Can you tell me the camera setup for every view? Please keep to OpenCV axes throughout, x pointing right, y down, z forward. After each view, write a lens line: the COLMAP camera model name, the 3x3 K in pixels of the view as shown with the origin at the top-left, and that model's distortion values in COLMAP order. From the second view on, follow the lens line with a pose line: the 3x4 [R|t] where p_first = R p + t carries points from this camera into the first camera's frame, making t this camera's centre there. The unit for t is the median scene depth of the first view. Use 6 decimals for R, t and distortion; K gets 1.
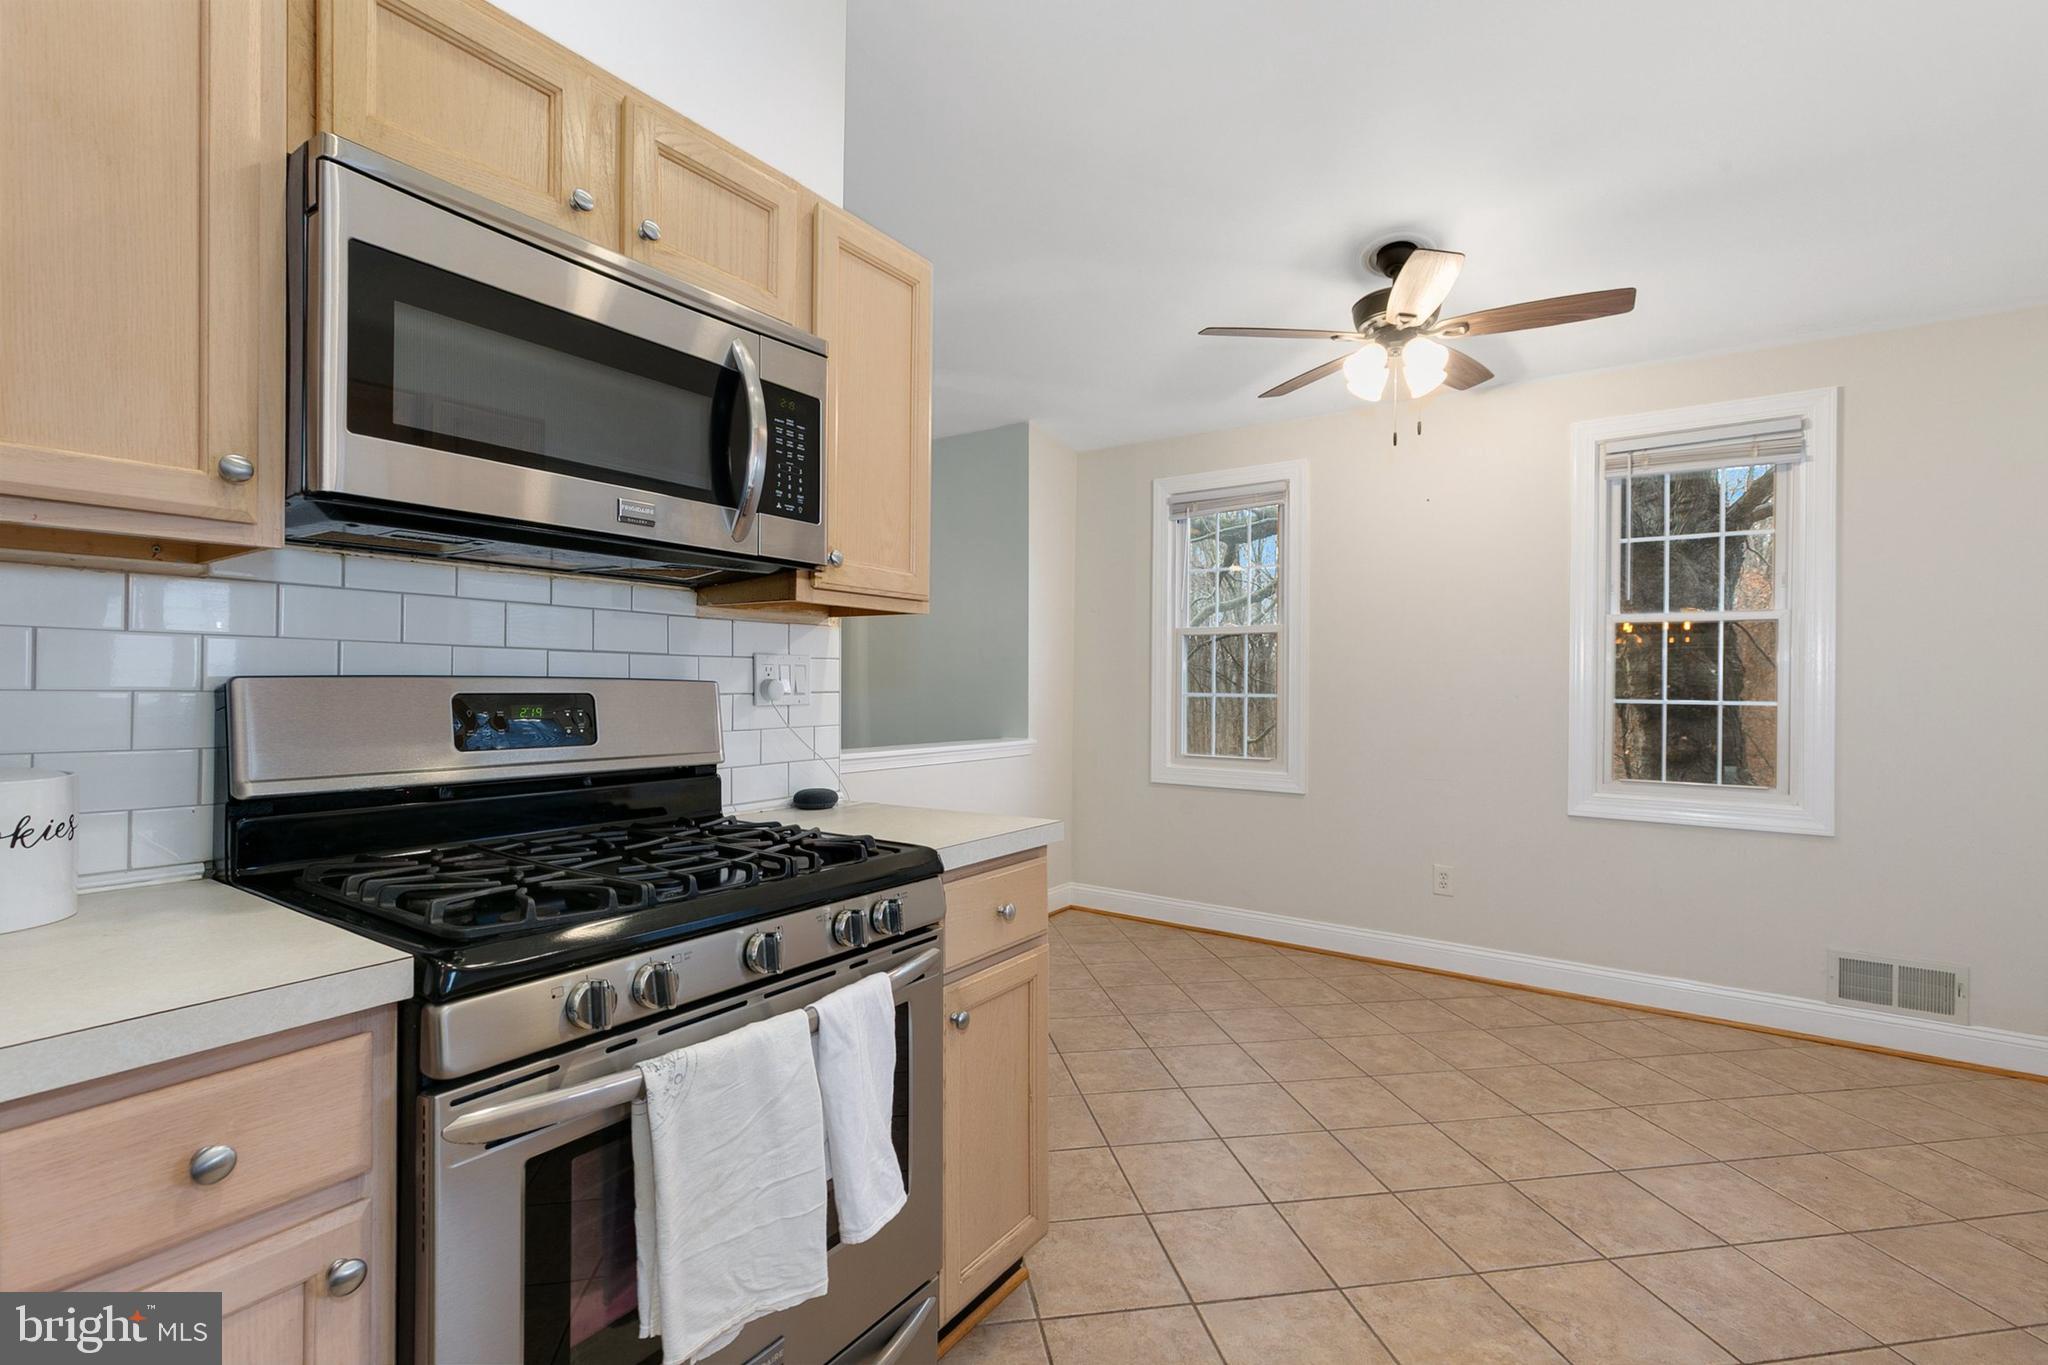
lens RADIAL K [[922.4, 0, 1015.4], [0, 922.4, 685.2], [0, 0, 1]] dist [0.005256, -0.001316]
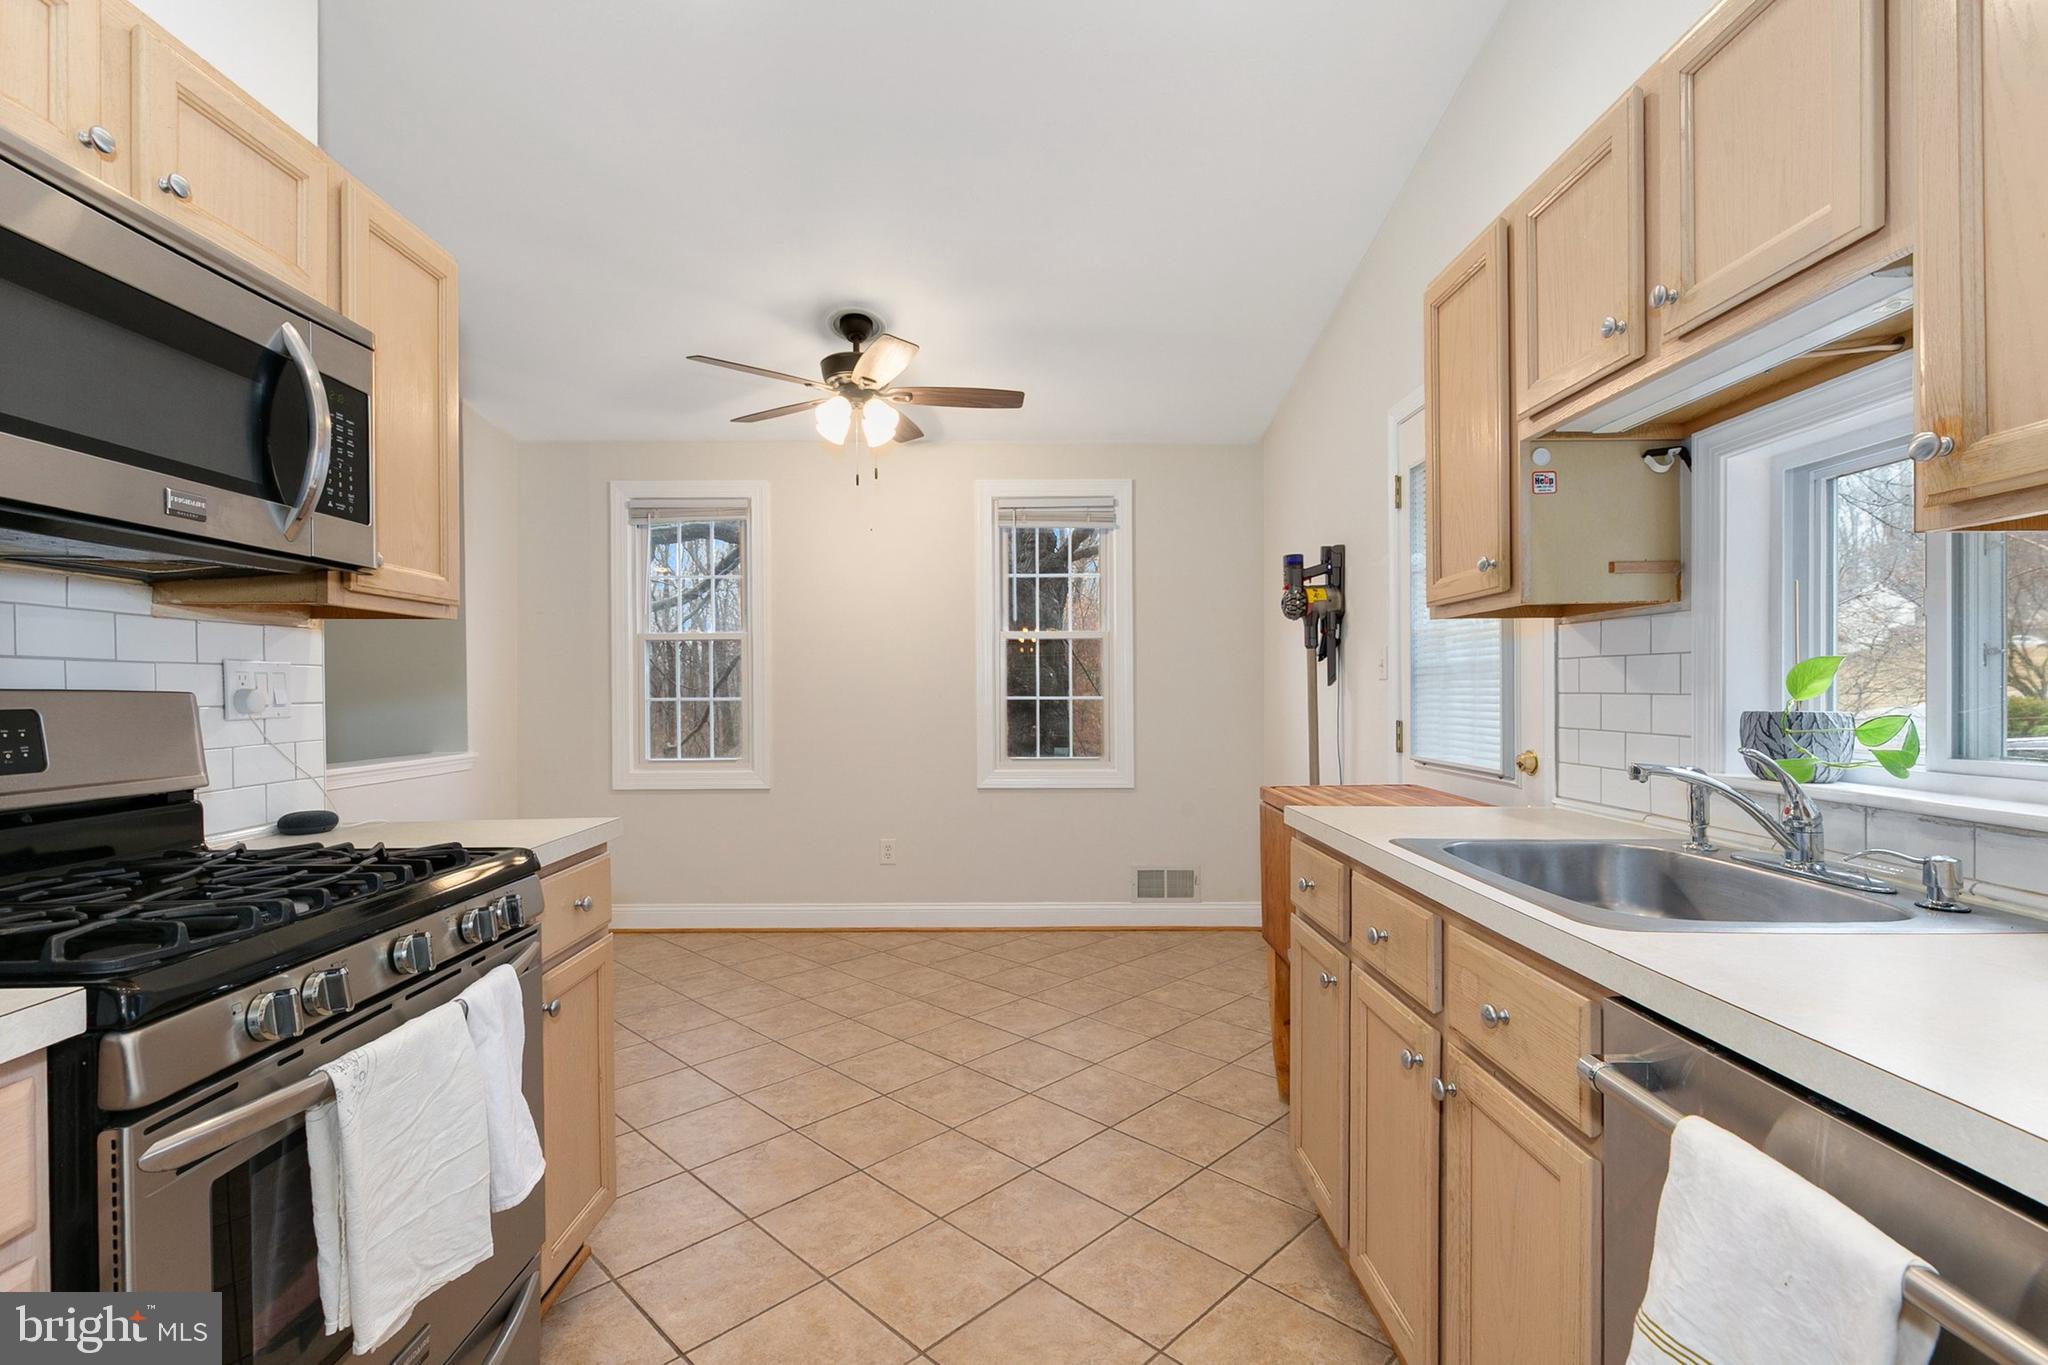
lens RADIAL K [[934.9, 0, 1017.5], [0, 934.9, 690.3], [0, 0, 1]] dist [0.004278, -0.000240]
pose [[0.812555, -0.013497, 0.582729, -0.176806], [0.012940, 0.999903, 0.005115, -0.000385], [-0.582742, 0.003384, 0.812651, -0.132511]]
